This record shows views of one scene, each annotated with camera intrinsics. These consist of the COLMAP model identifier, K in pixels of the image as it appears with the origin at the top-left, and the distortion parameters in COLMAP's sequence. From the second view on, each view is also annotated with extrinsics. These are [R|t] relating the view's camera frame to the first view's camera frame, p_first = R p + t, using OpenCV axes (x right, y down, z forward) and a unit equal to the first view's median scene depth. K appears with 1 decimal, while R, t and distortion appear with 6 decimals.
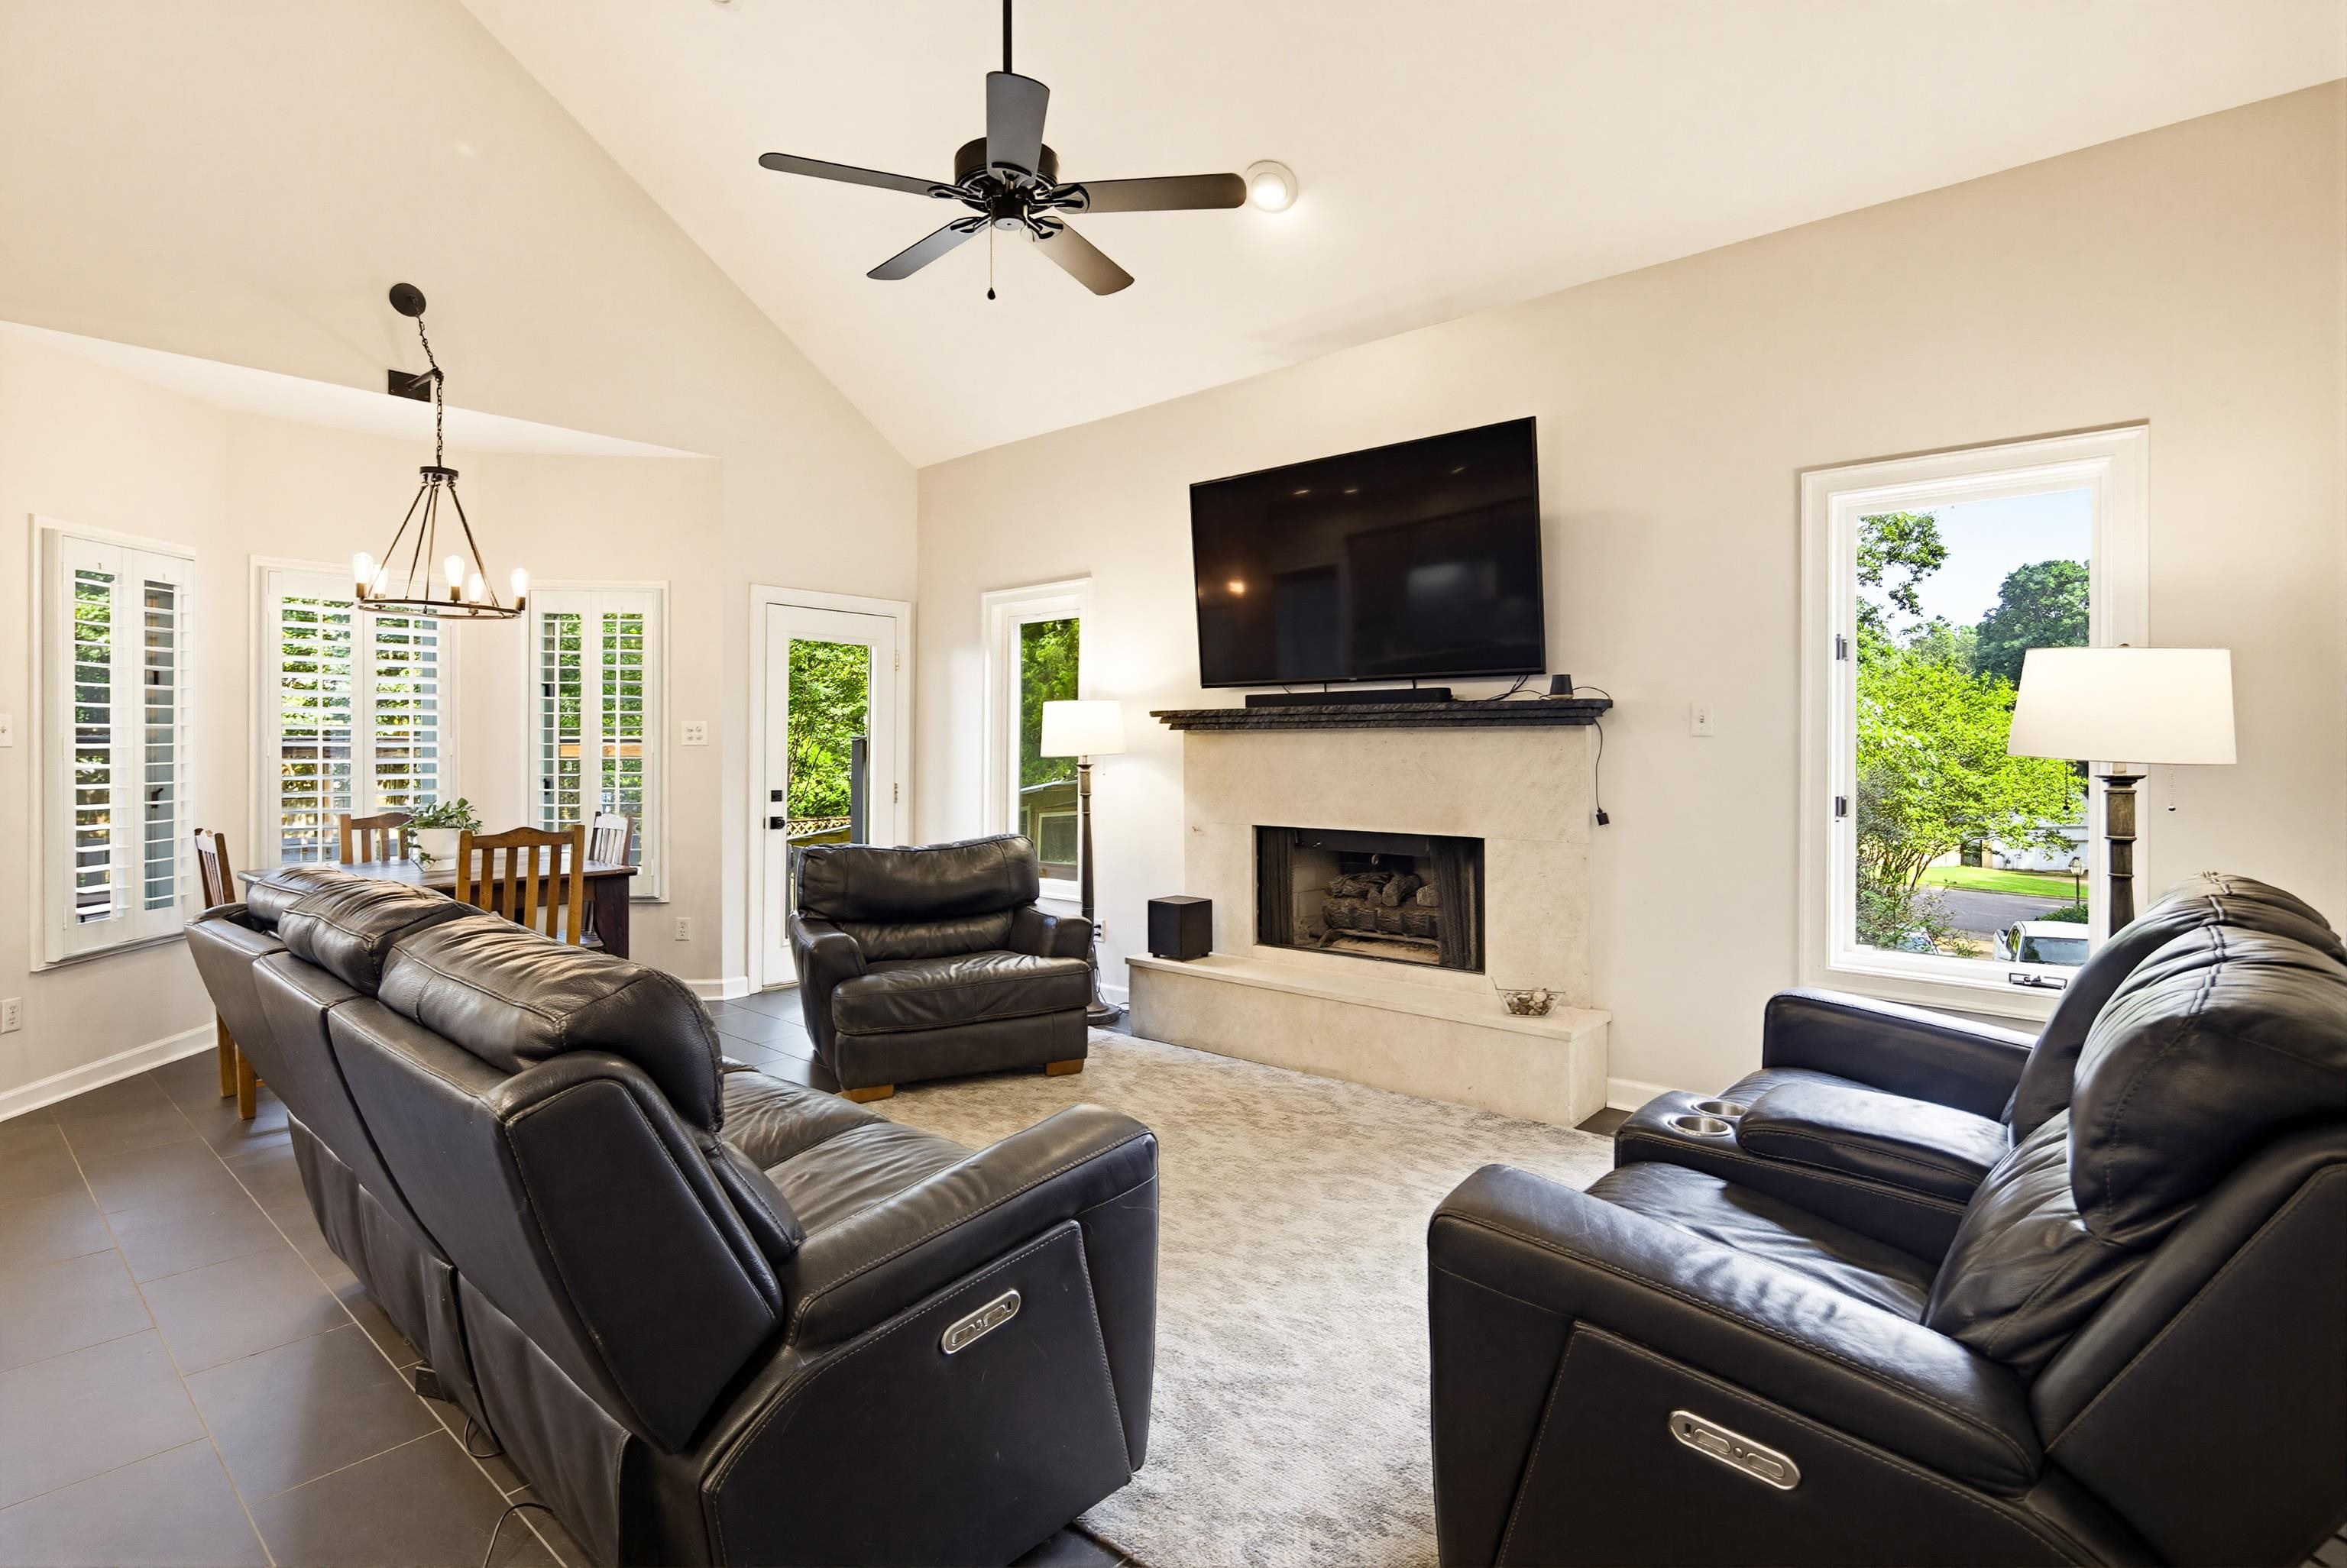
lens RADIAL K [[1121.9, 0, 1173.5], [0, 1121.9, 761.7], [0, 0, 1]] dist [-0.000157, -0.002745]
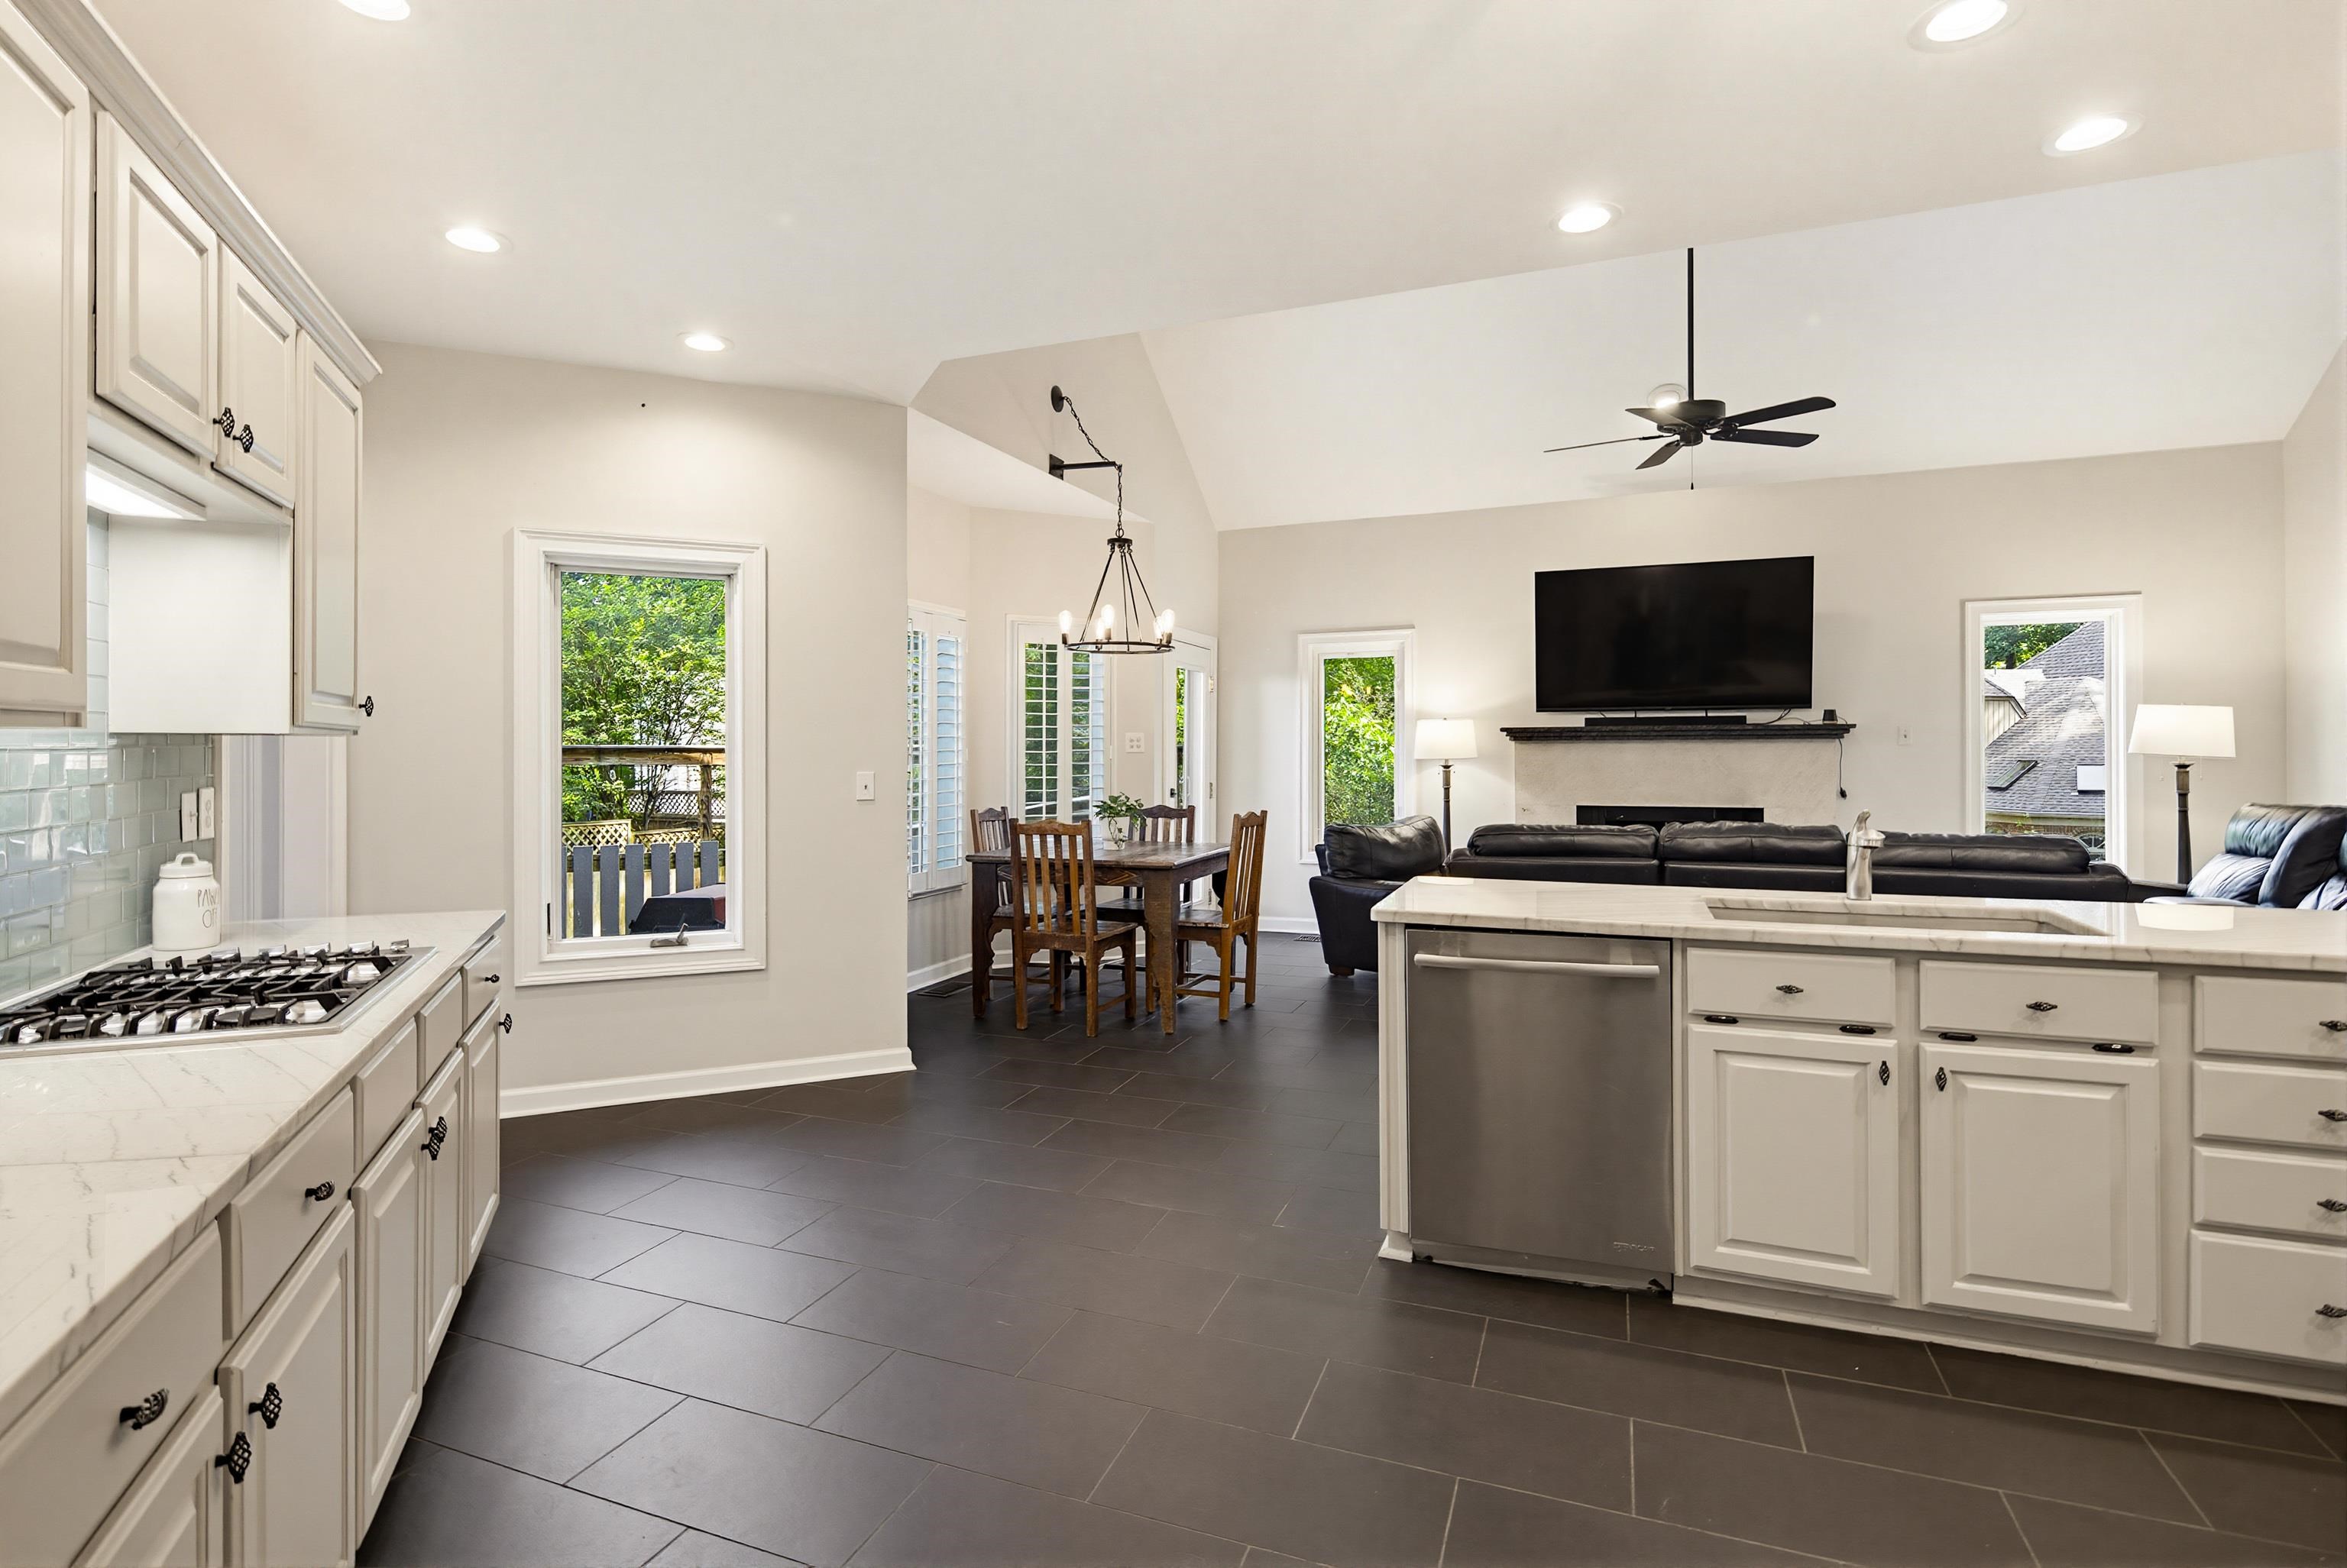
lens RADIAL K [[1121.9, 0, 1168.7], [0, 1121.9, 777.7], [0, 0, 1]] dist [-0.000157, -0.002745]
pose [[0.943653, -0.010028, 0.330784, -0.969514], [0.007223, 0.999927, 0.009706, 0.002137], [-0.330857, -0.006770, 0.943657, -0.225648]]
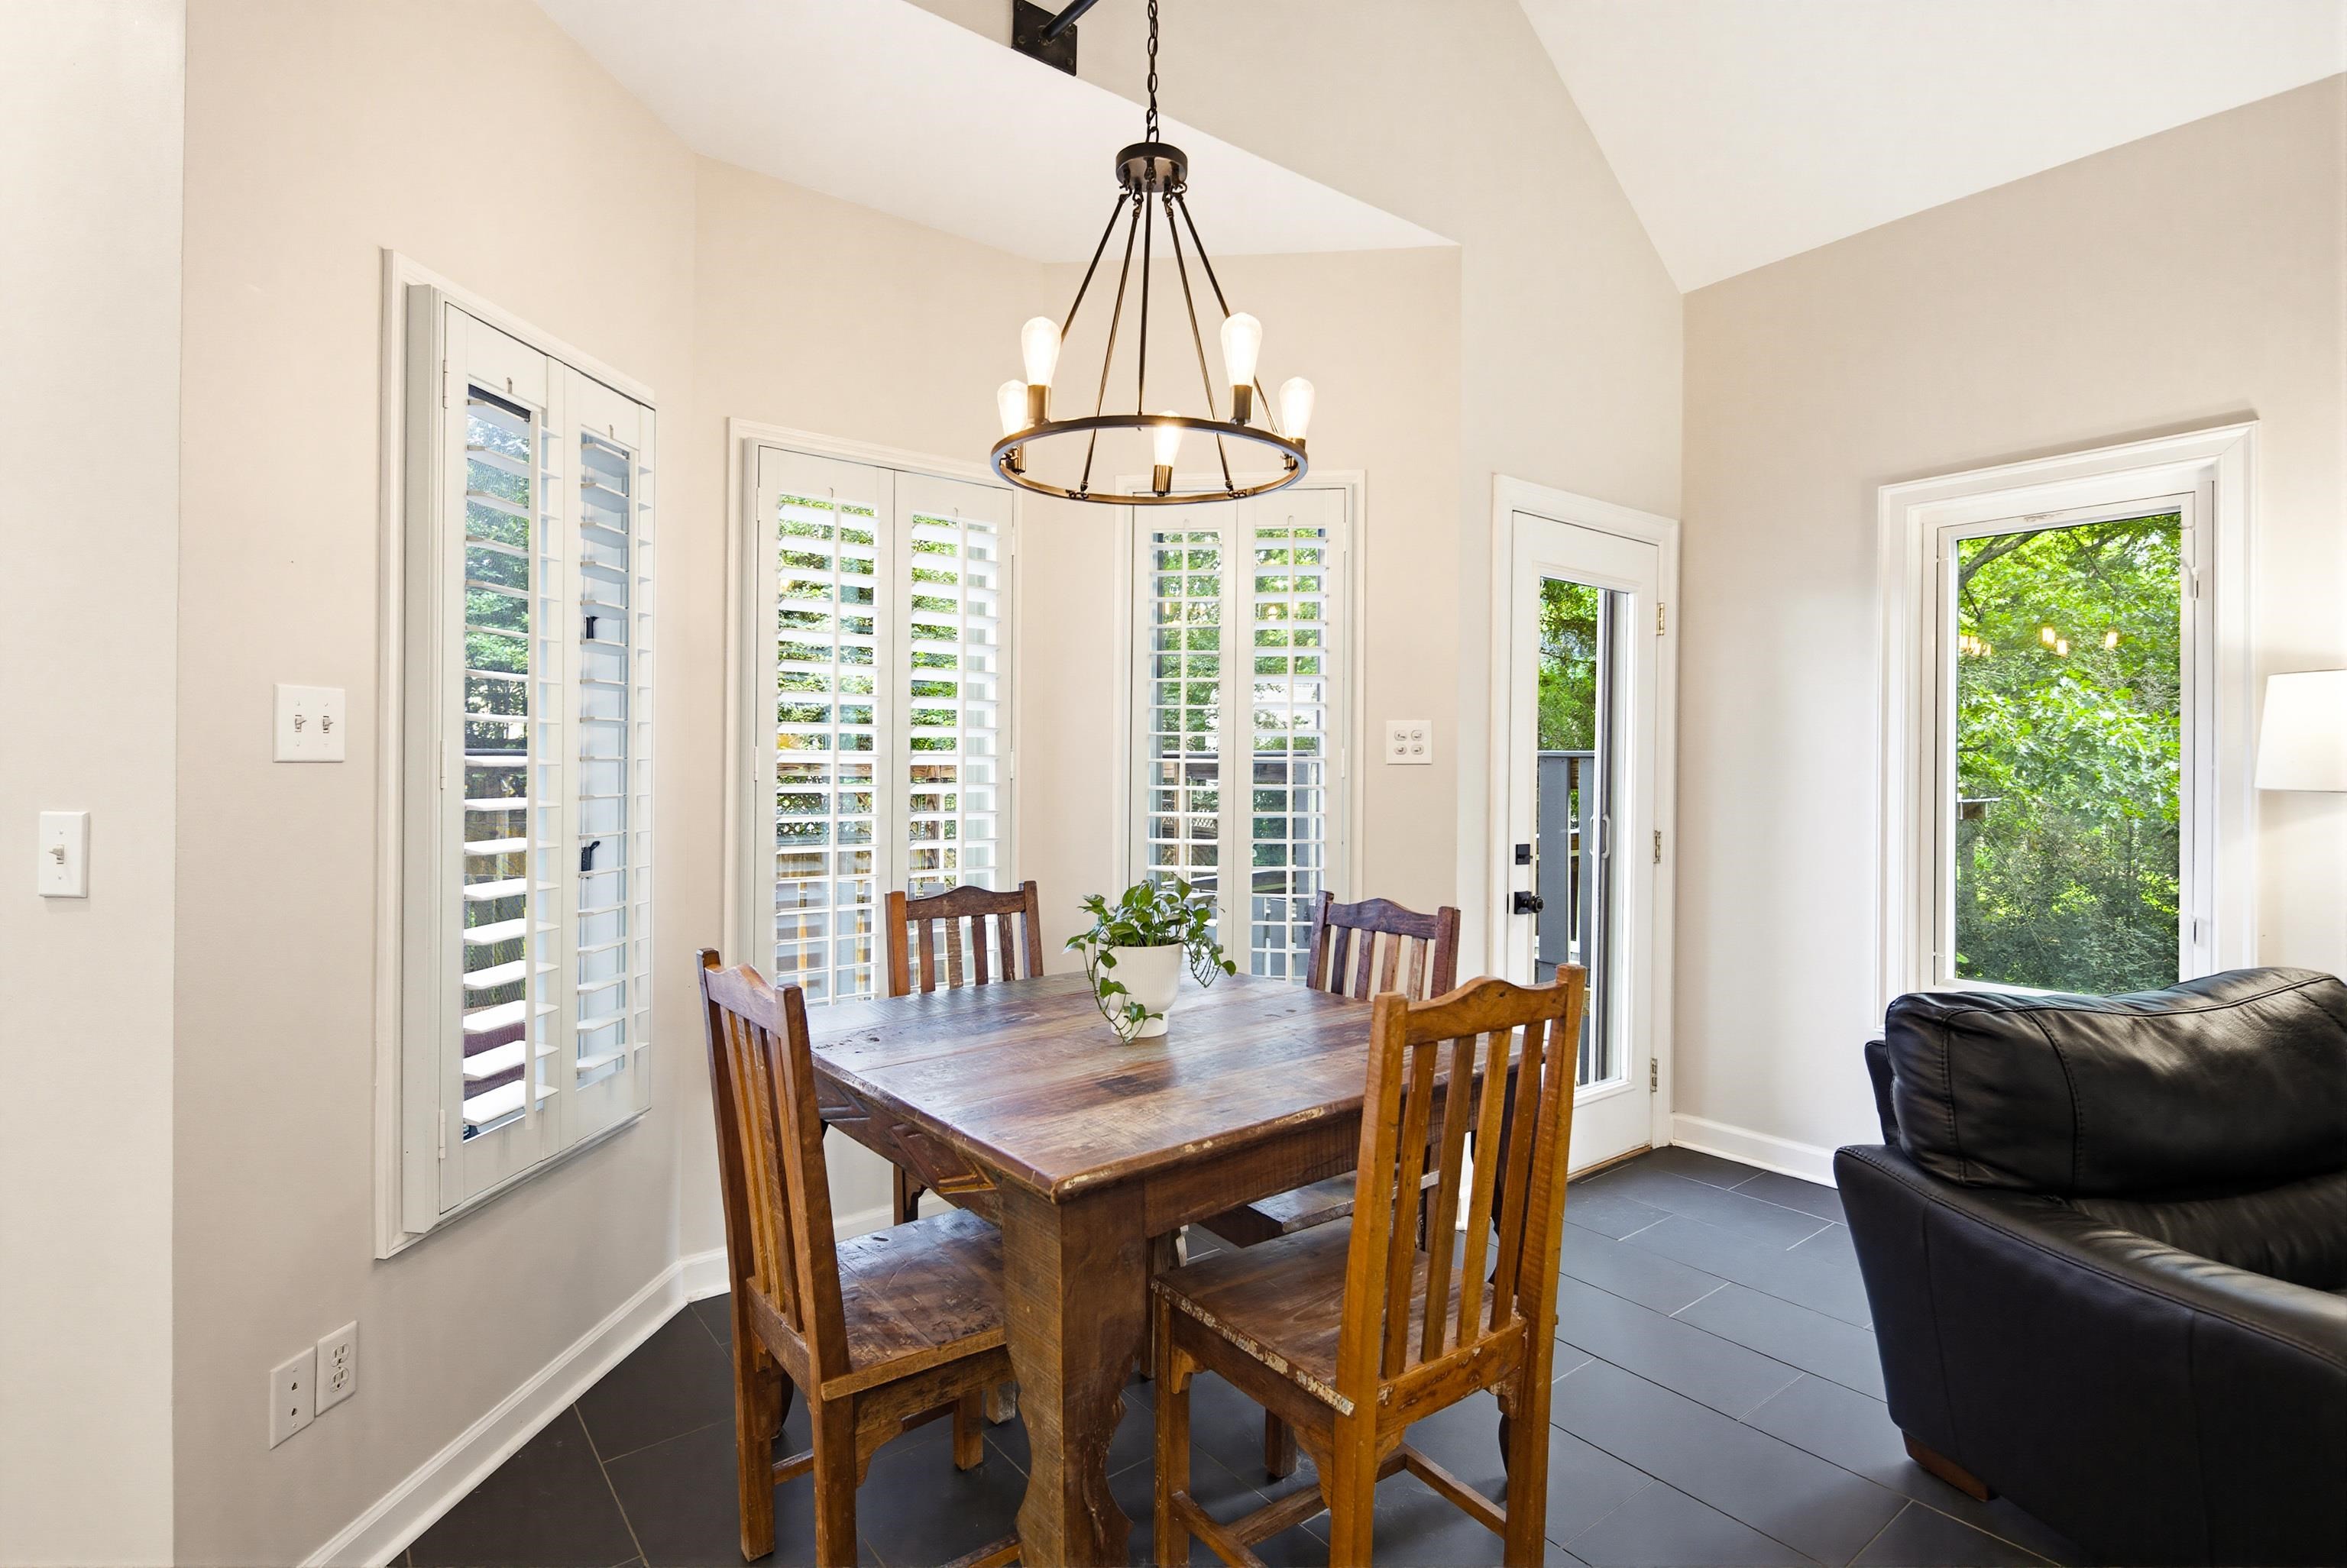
lens RADIAL K [[1121.9, 0, 1165.4], [0, 1121.9, 775.4], [0, 0, 1]] dist [-0.000157, -0.002745]
pose [[0.980168, 0.006128, -0.198076, -0.525092], [-0.007240, 0.999962, -0.004887, -0.006485], [0.198039, 0.006224, 0.980174, 0.522848]]
